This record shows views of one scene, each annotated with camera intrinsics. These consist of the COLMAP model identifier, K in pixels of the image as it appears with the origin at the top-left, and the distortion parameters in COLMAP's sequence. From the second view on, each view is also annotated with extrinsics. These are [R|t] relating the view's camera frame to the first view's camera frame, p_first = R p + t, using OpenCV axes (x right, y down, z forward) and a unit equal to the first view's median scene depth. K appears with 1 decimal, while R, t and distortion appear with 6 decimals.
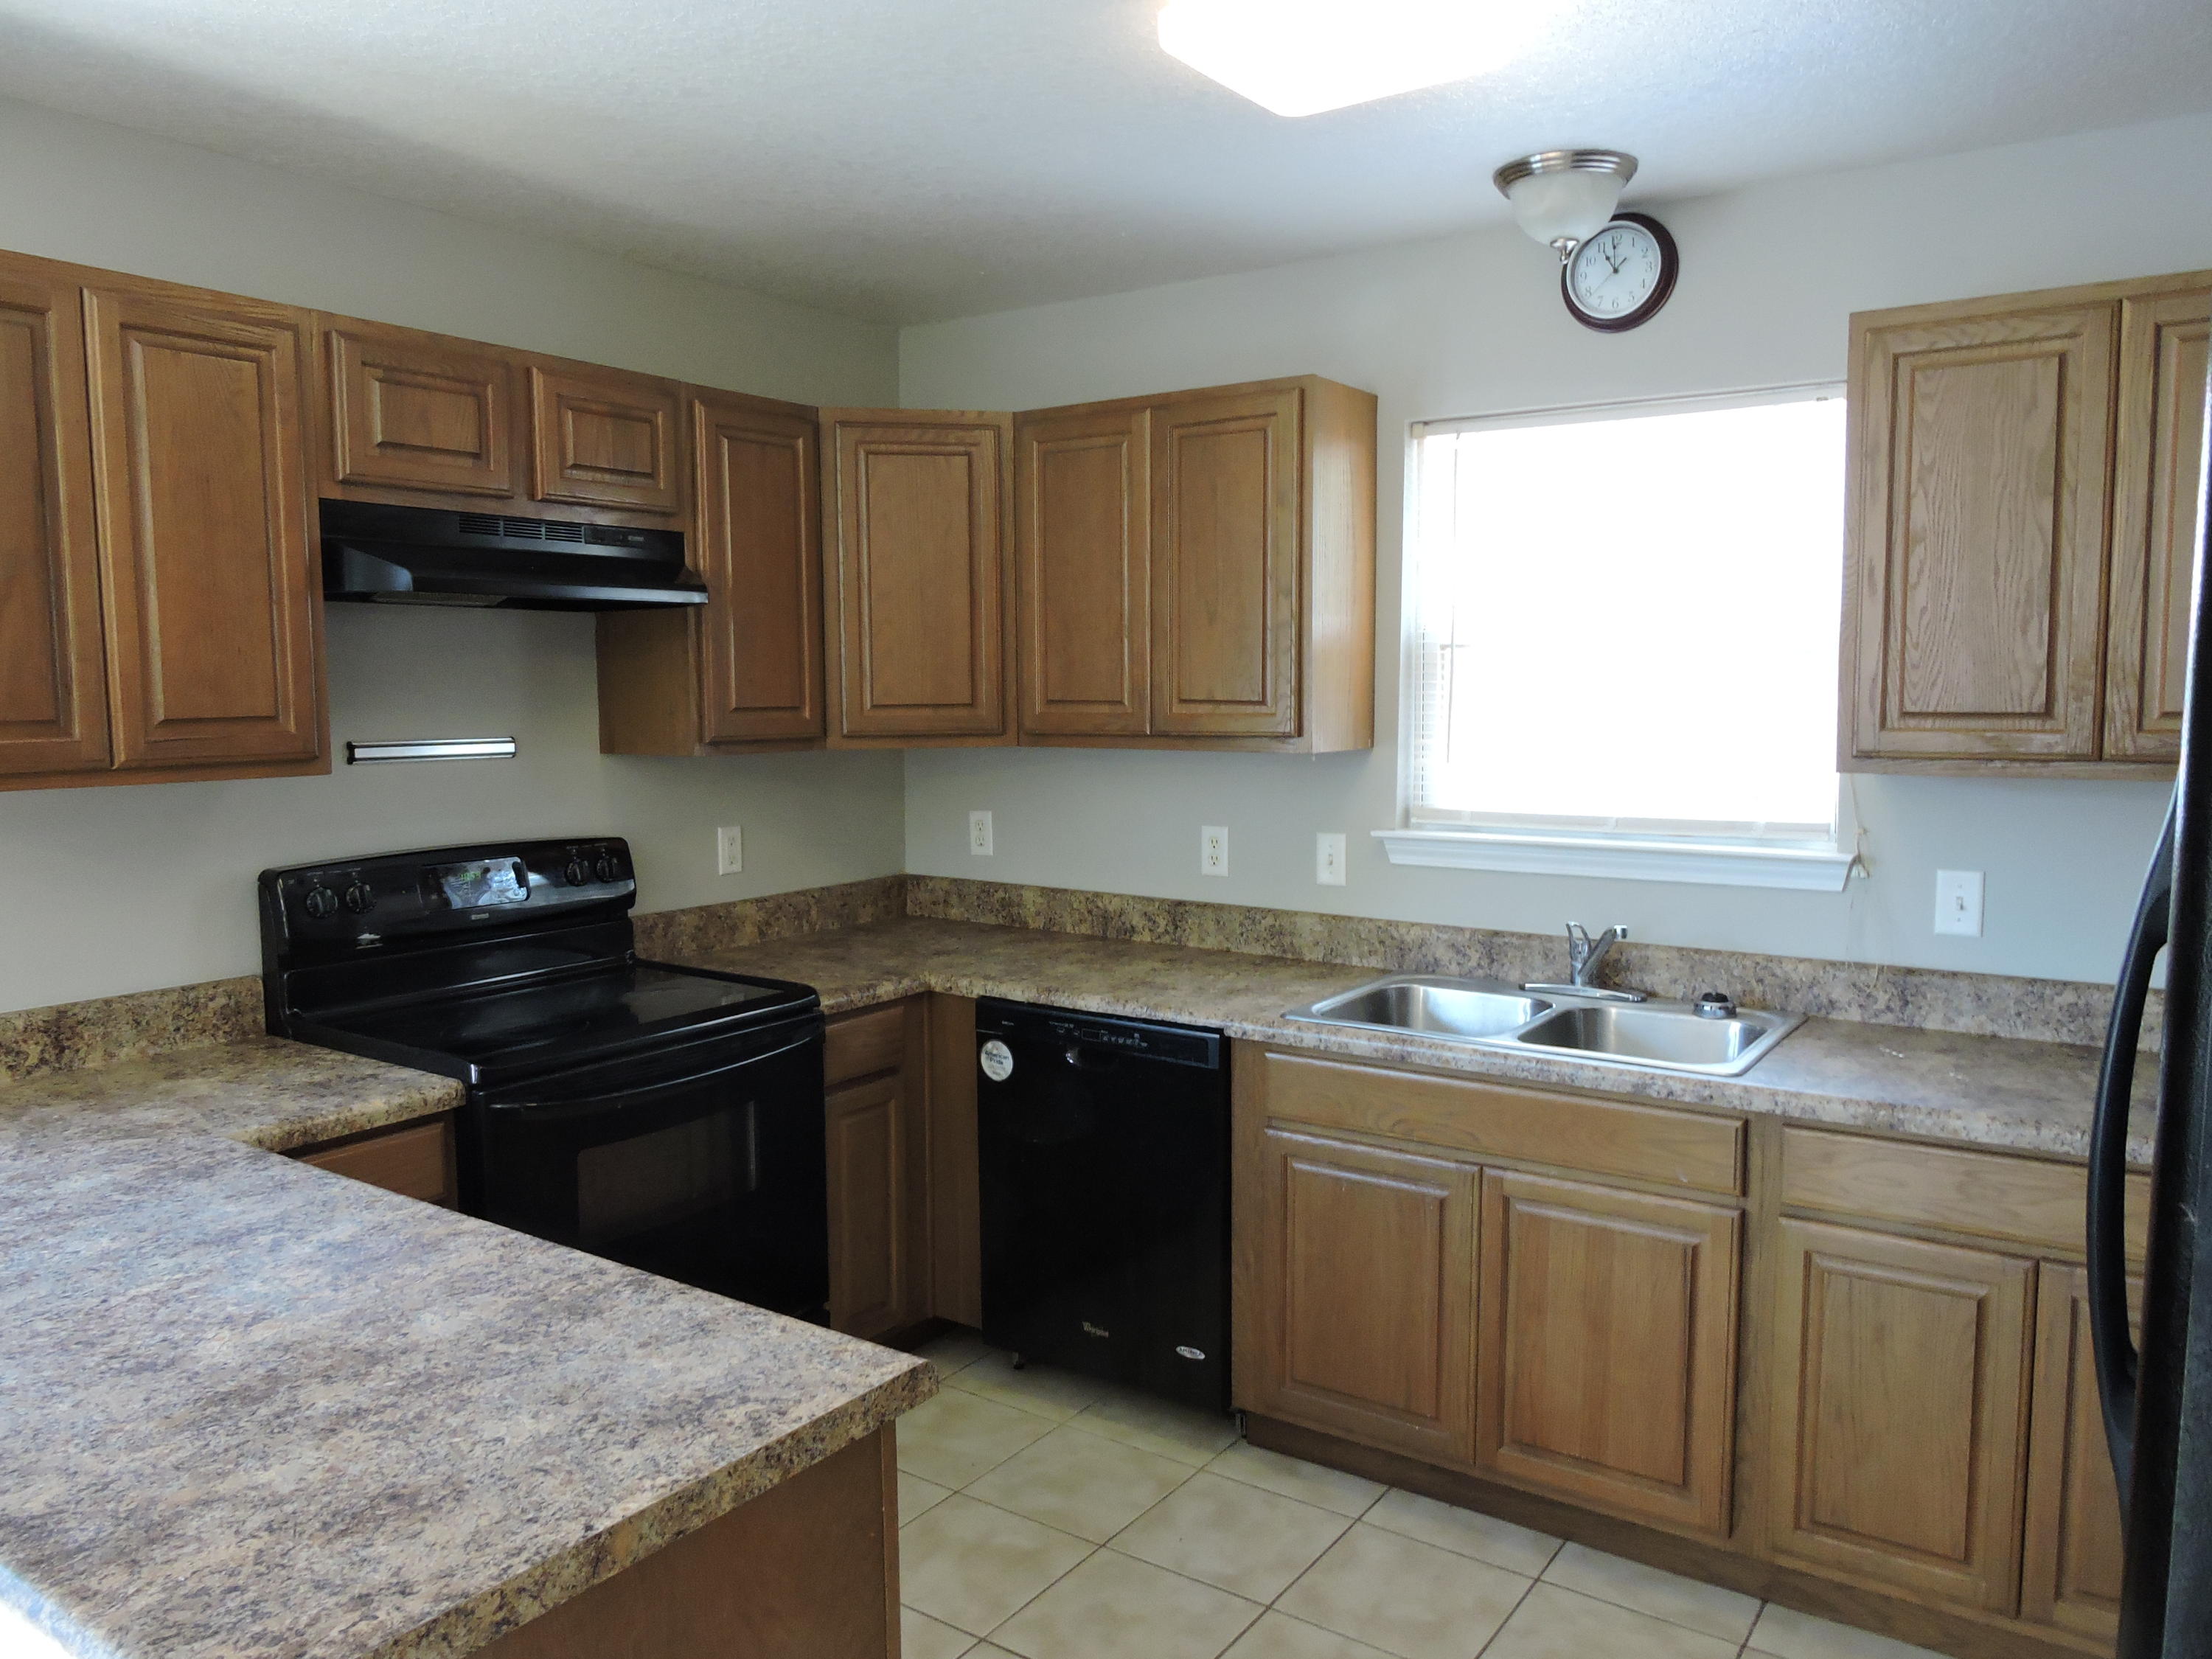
lens RADIAL K [[1589.1, 0, 1118.6], [0, 1589.1, 831.2], [0, 0, 1]] dist [-0.000556, 0.000634]
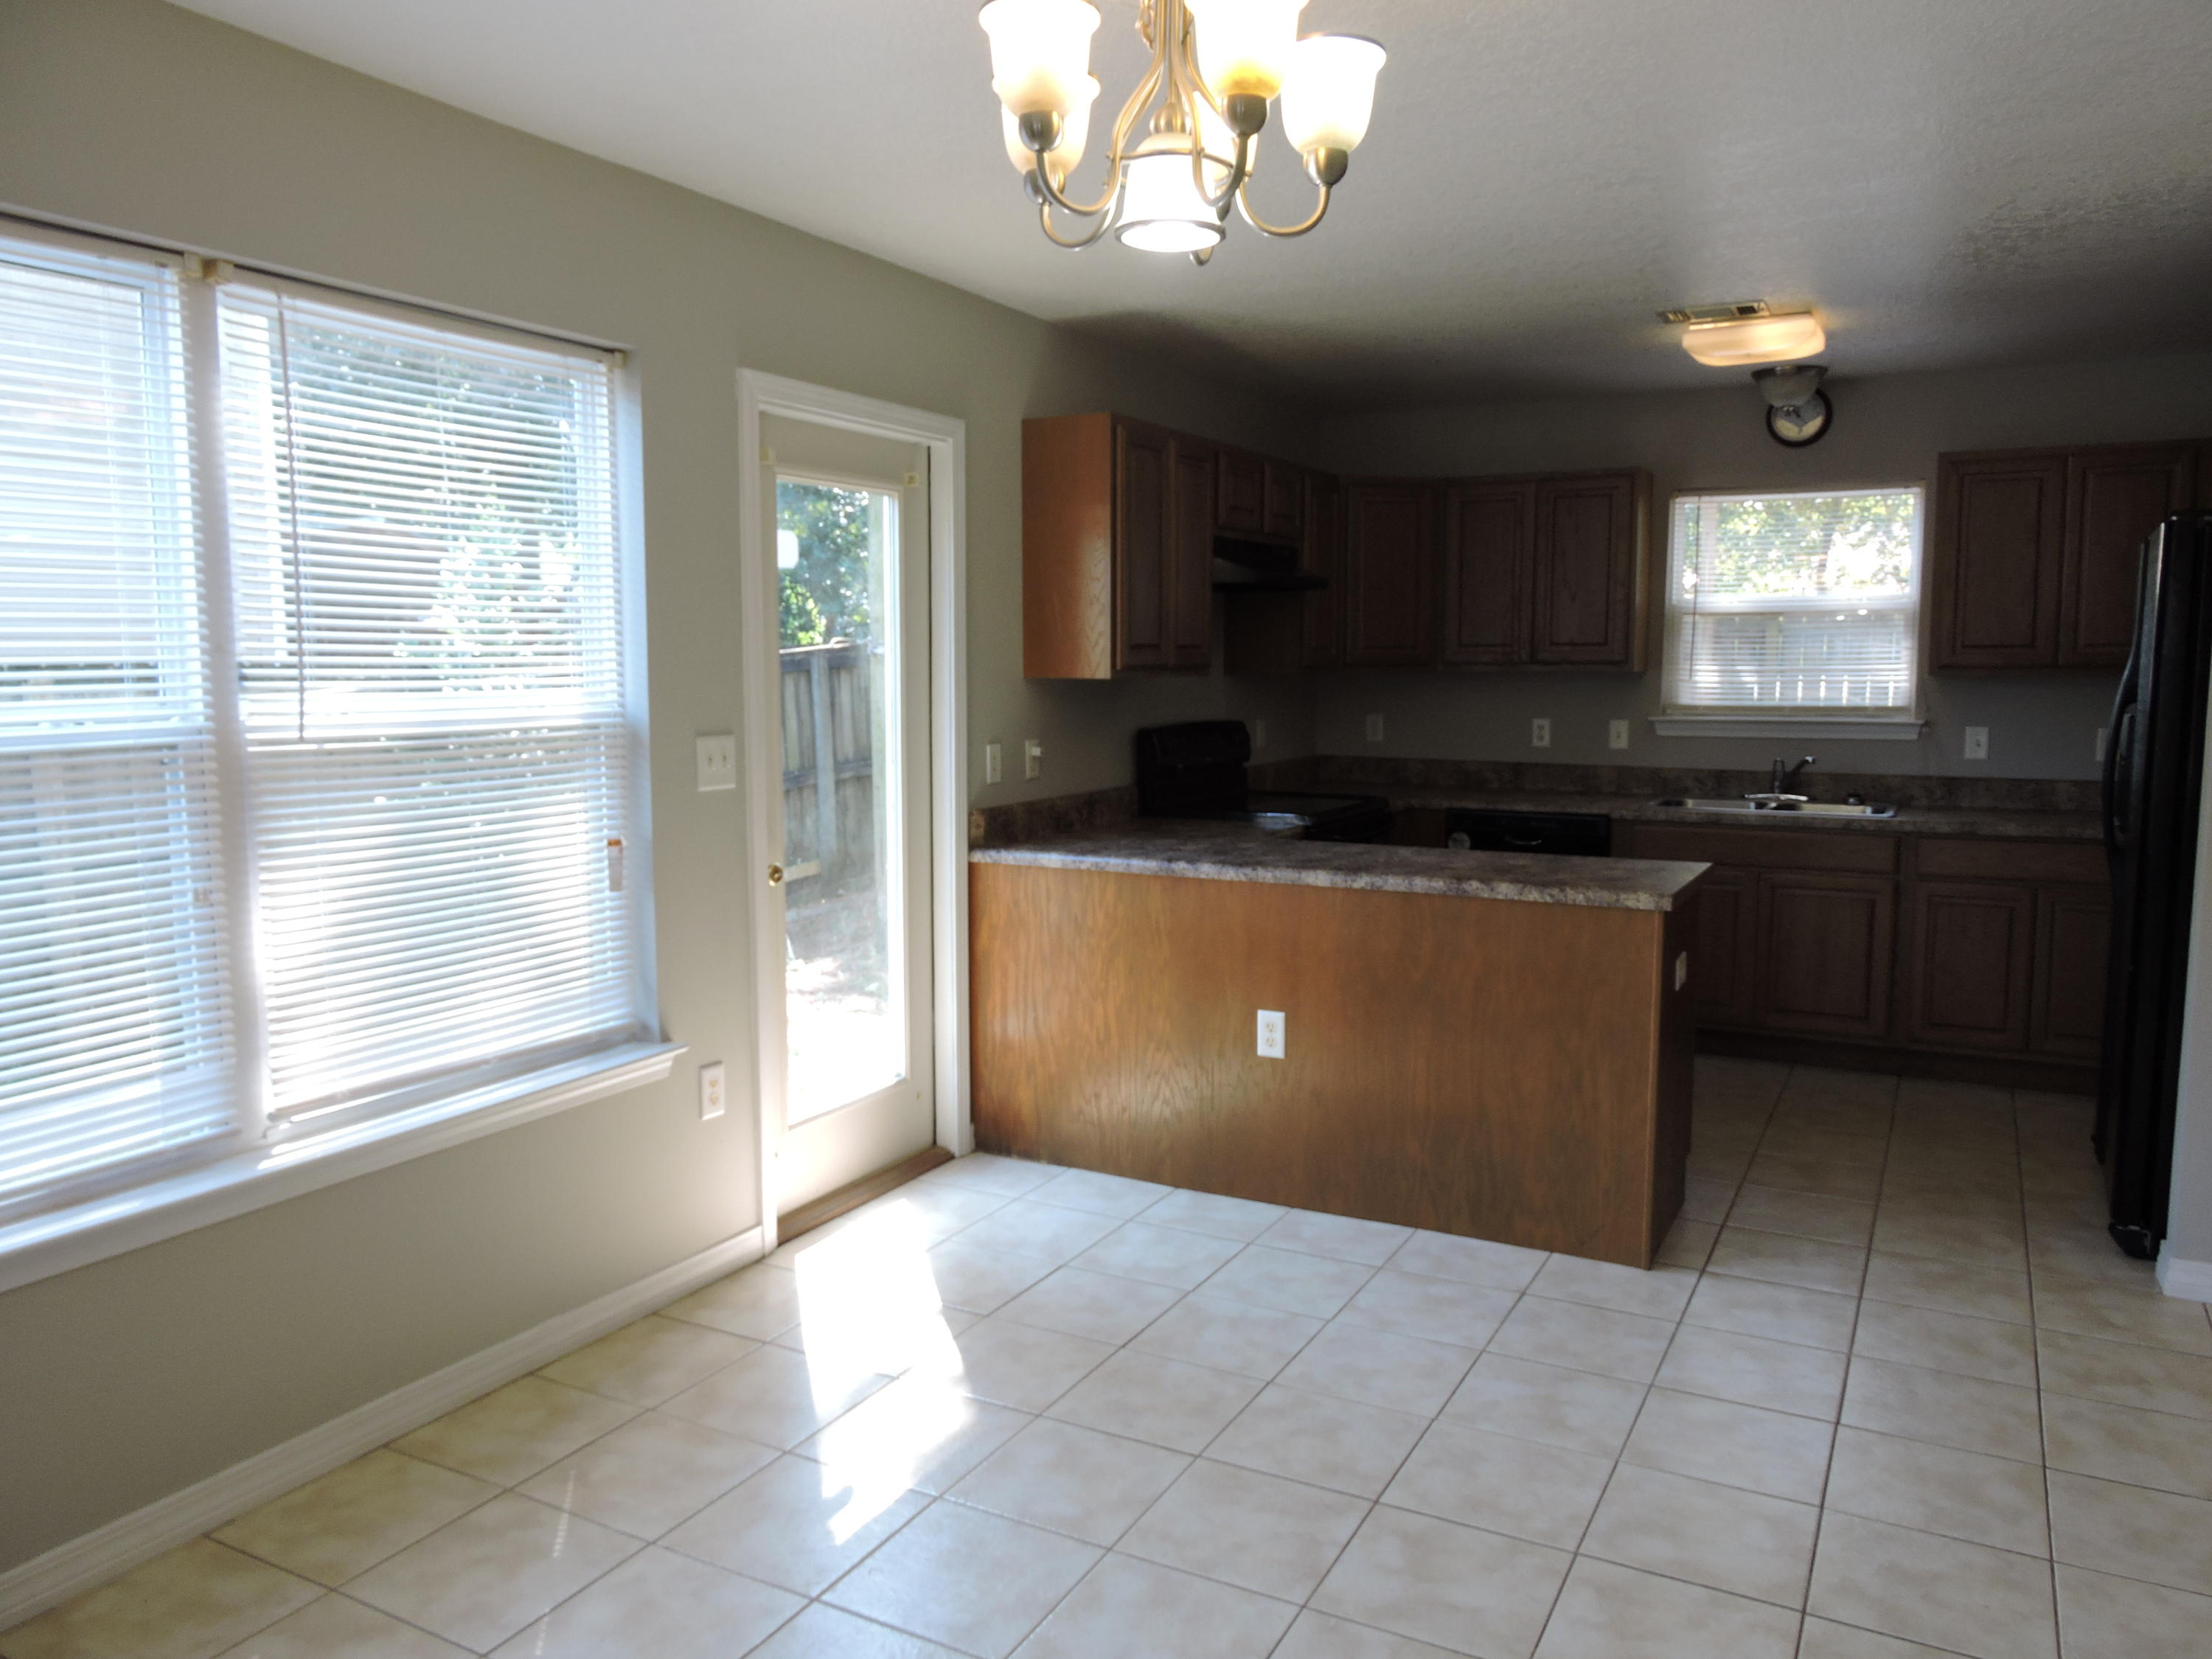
lens RADIAL K [[1570.8, 0, 1106.0], [0, 1570.8, 829.5], [0, 0, 1]] dist [0.000117, -0.002323]
pose [[0.994391, -0.008742, 0.105402, -0.759671], [0.007529, 0.999901, 0.011907, 0.119938], [-0.105496, -0.011047, 0.994358, -0.840280]]
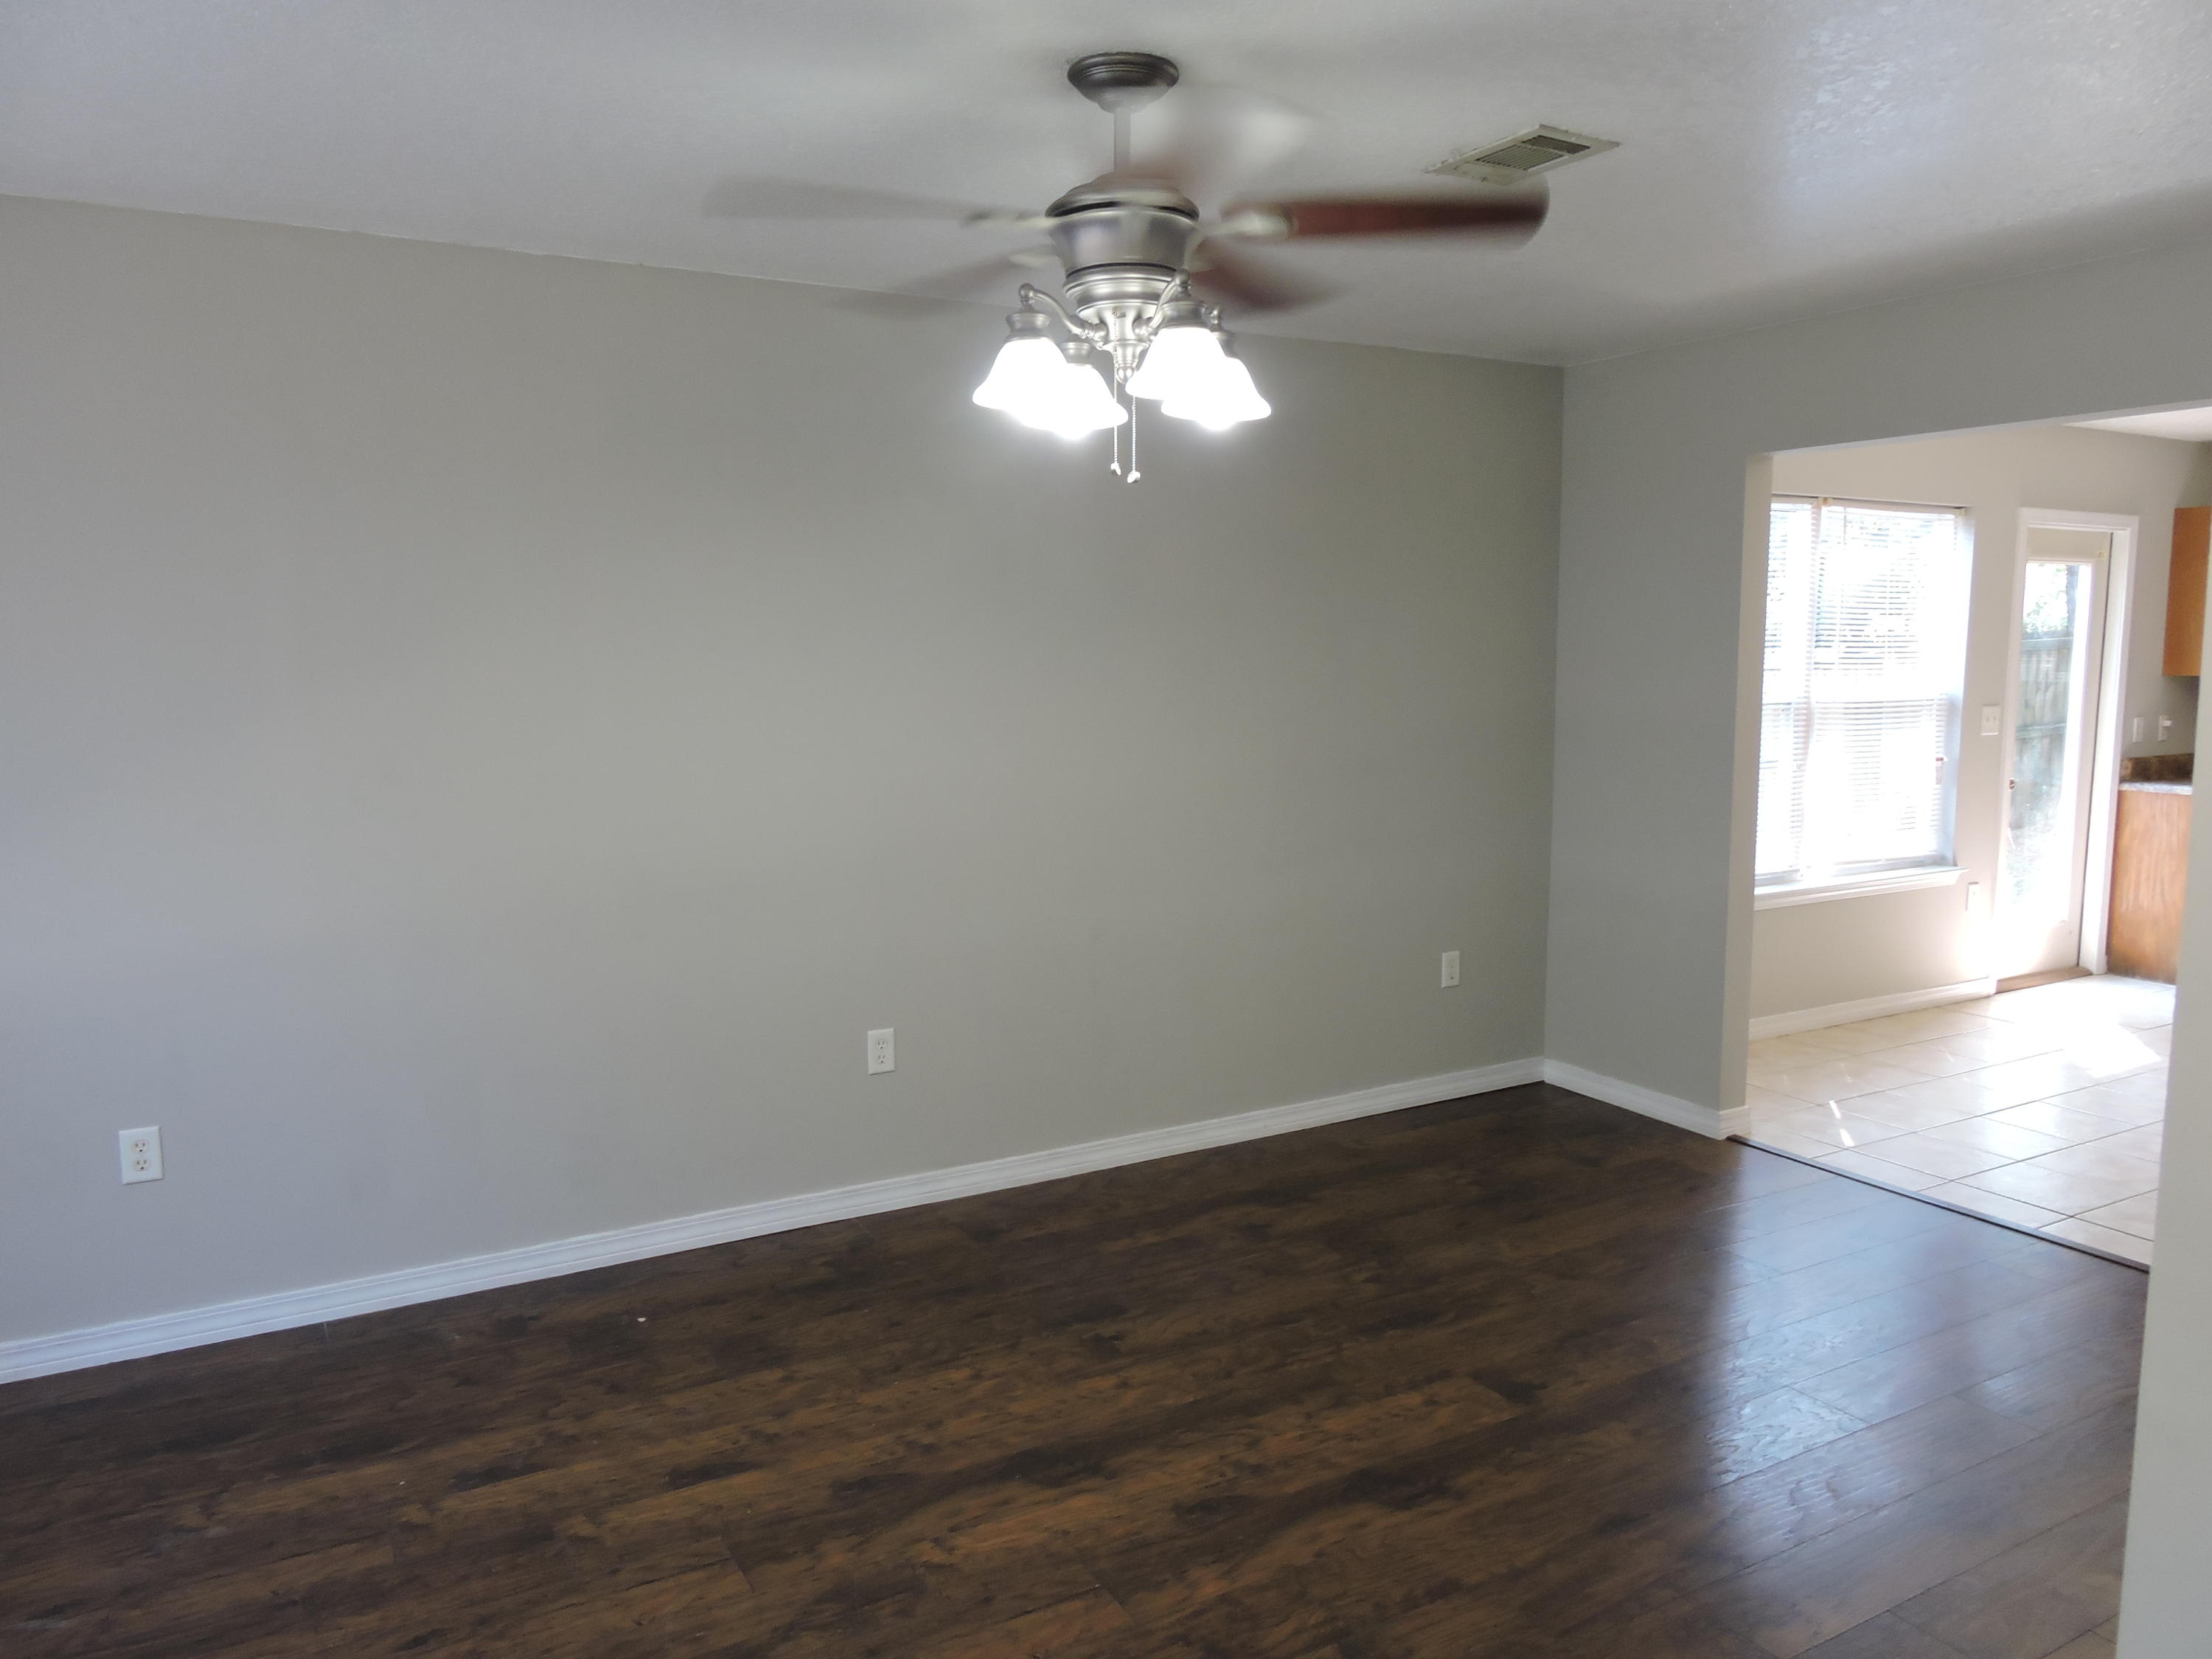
lens RADIAL K [[1570.8, 0, 1106.0], [0, 1570.8, 829.5], [0, 0, 1]] dist [0.000117, -0.002323]
pose [[0.904861, 0.053290, -0.422359, -1.124000], [-0.043979, 0.998527, 0.031766, 0.222054], [0.423430, -0.010169, 0.905872, -2.198523]]
